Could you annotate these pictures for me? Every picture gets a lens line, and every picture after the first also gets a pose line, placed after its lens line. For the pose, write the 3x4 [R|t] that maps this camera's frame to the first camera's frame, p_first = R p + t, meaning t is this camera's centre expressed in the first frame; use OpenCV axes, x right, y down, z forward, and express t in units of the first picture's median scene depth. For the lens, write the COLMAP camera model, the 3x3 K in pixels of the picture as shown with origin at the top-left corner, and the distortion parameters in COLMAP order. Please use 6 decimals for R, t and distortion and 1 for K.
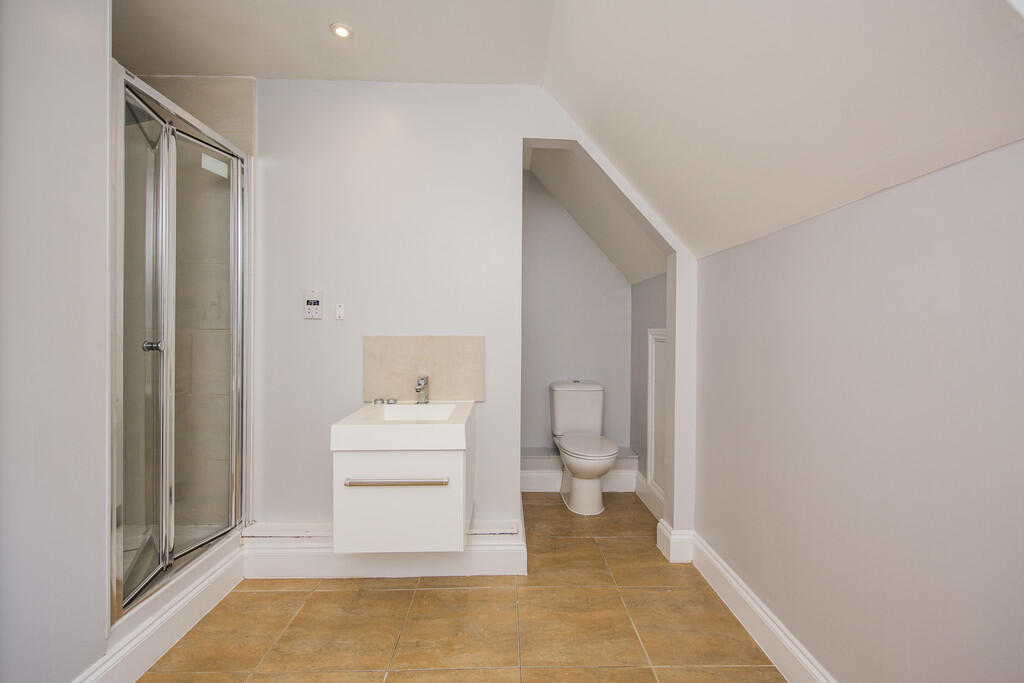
lens RADIAL K [[407.4, 0, 512.0], [0, 407.4, 341.5], [0, 0, 1]] dist [0.000578, 0.000092]
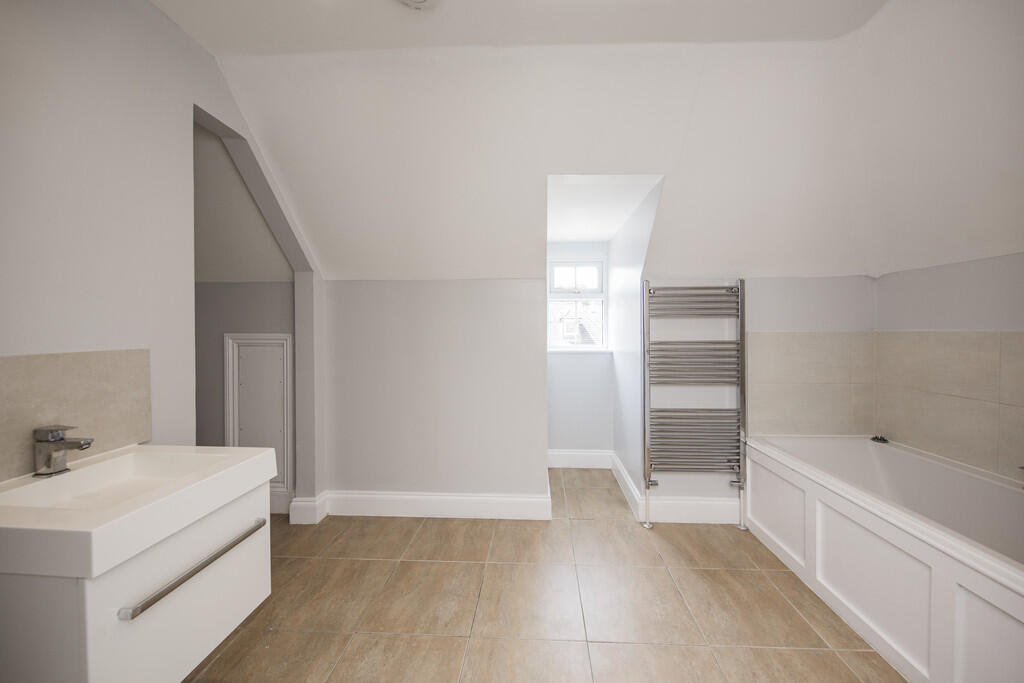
lens RADIAL K [[358.4, 0, 512.0], [0, 358.4, 341.5], [0, 0, 1]] dist [0.000089, -0.000020]
pose [[0.089204, -0.032497, 0.995483, -0.698151], [0.019913, 0.999326, 0.030838, -0.036432], [-0.995814, 0.017072, 0.089791, 0.340818]]
